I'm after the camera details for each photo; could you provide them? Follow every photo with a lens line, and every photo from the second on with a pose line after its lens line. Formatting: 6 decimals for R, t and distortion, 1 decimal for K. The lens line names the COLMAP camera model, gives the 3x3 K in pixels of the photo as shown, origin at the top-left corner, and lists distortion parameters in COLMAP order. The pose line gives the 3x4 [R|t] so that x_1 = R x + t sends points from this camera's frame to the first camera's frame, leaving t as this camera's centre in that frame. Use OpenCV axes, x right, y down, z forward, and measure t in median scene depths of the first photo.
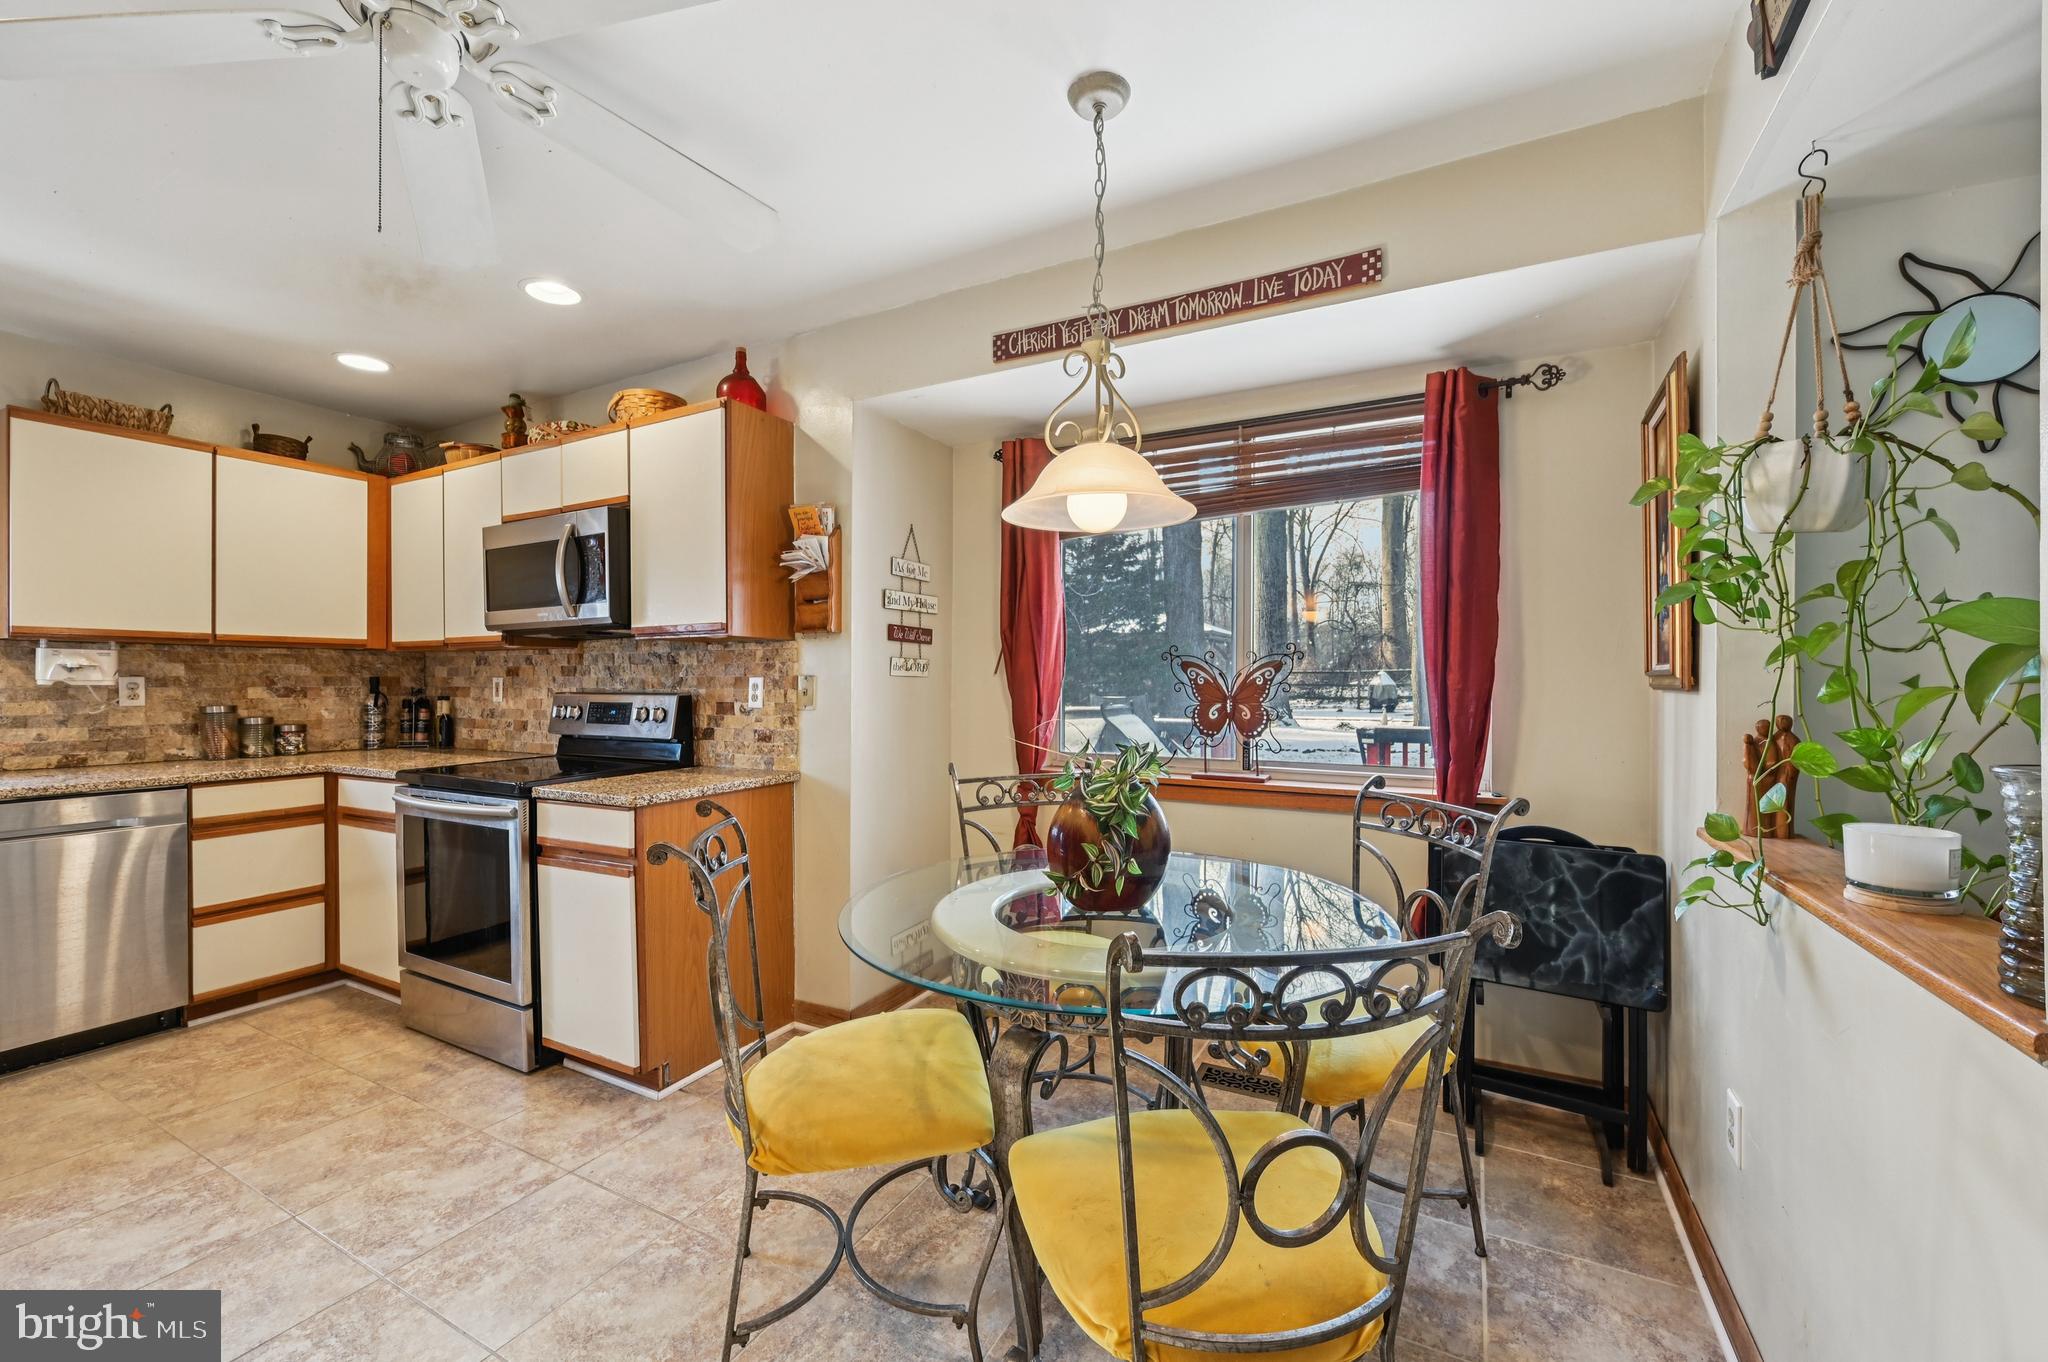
lens RADIAL K [[813.7, 0, 1034.2], [0, 813.7, 687.6], [0, 0, 1]] dist [-0.001070, 0.000066]
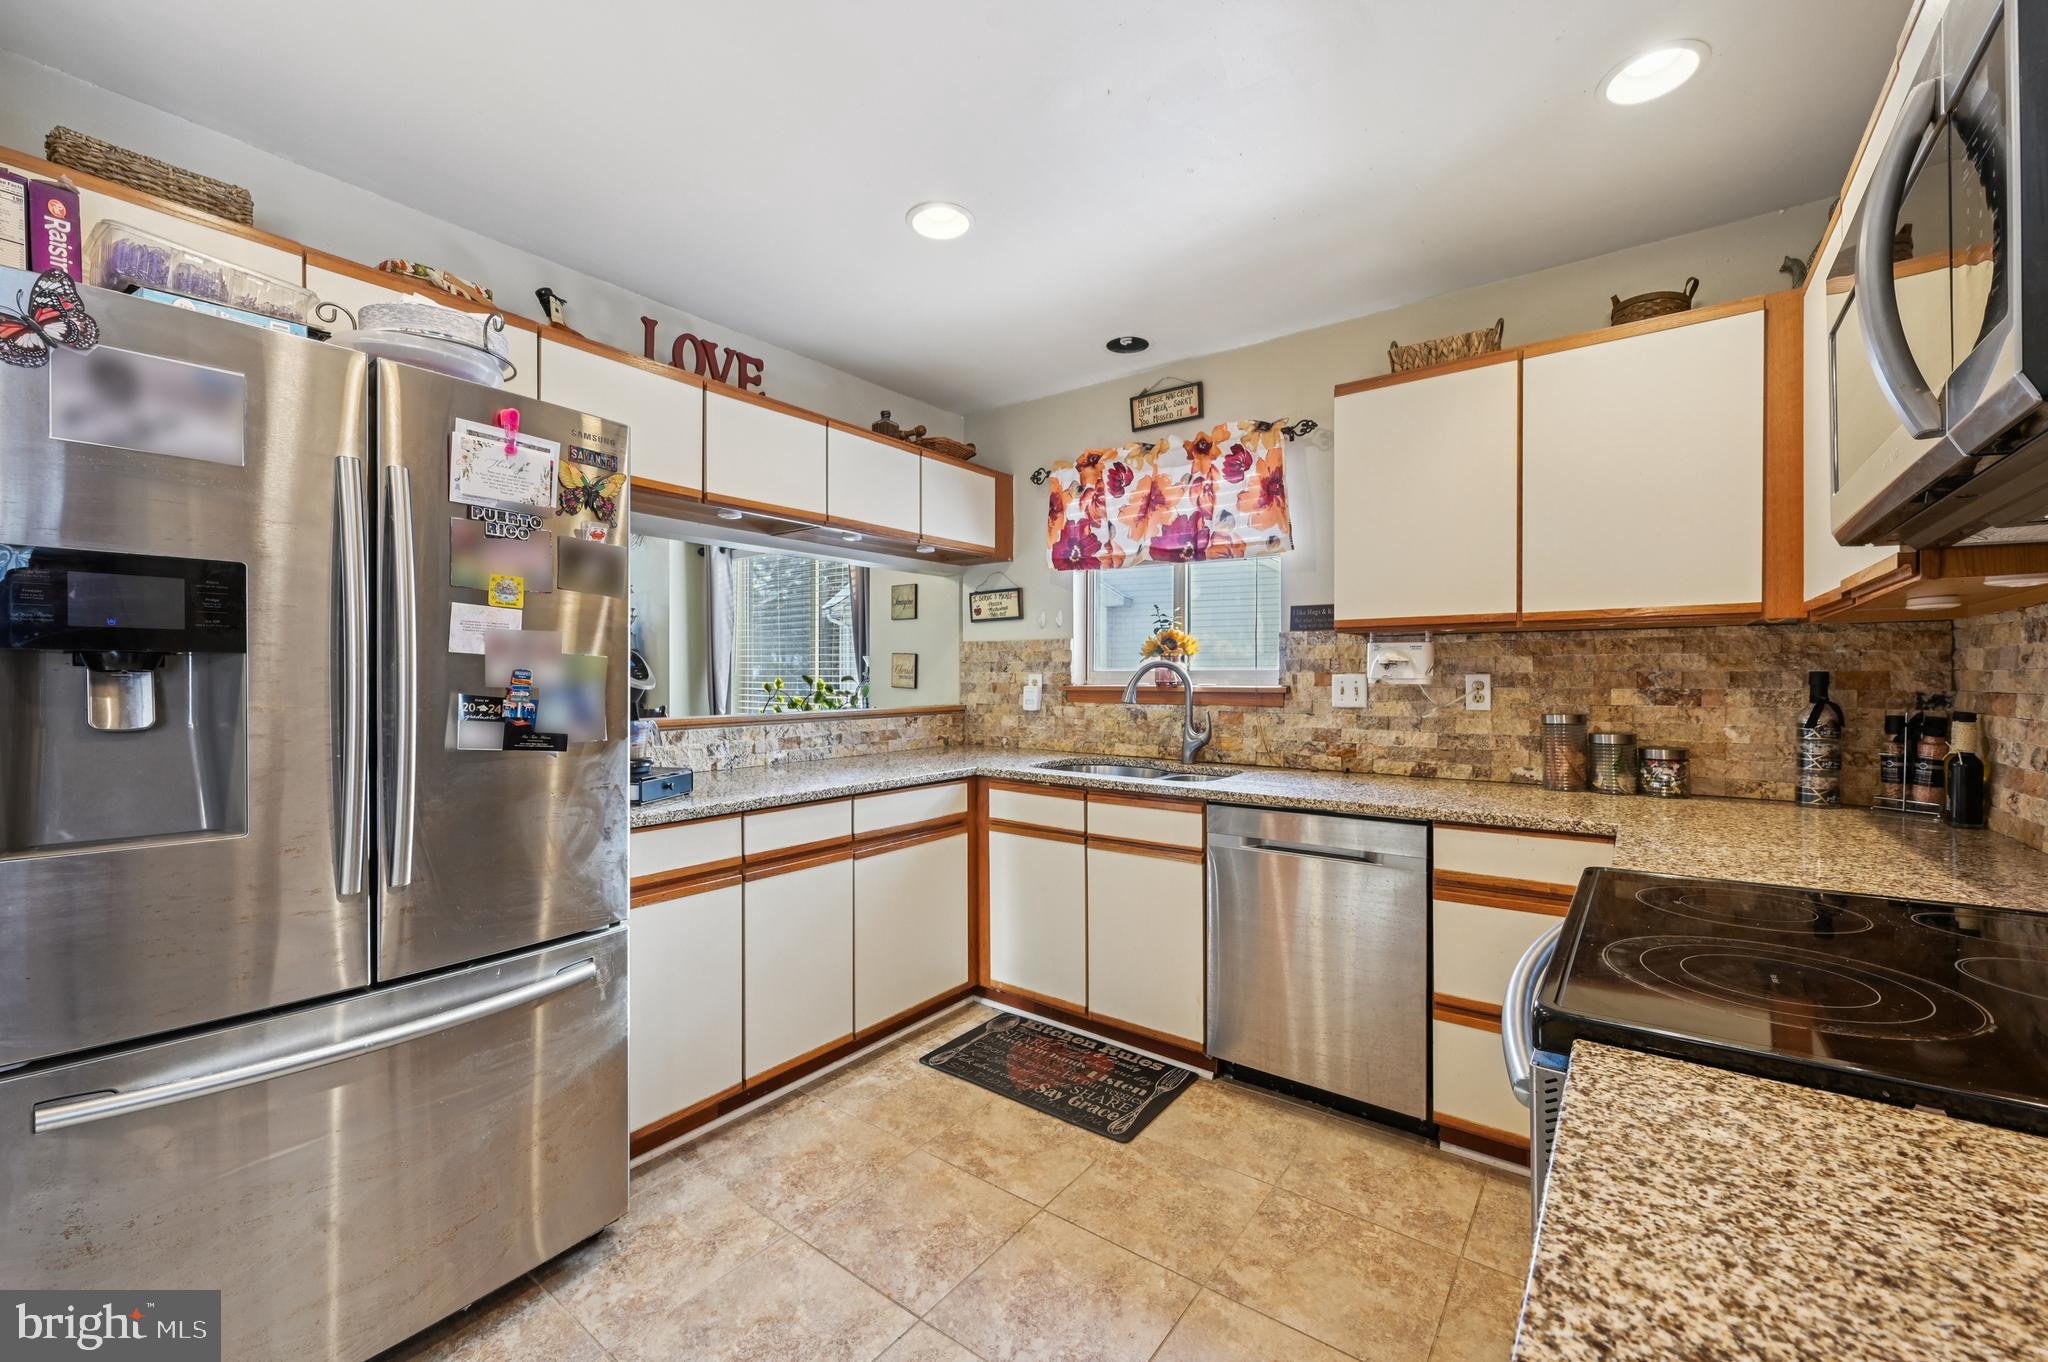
lens RADIAL K [[813.7, 0, 1034.2], [0, 813.7, 687.6], [0, 0, 1]] dist [-0.001070, 0.000066]
pose [[-0.156465, 0.009034, -0.987642, -0.229265], [-0.009109, 0.999902, 0.010589, -0.004261], [0.987642, 0.010653, -0.156367, 0.659909]]
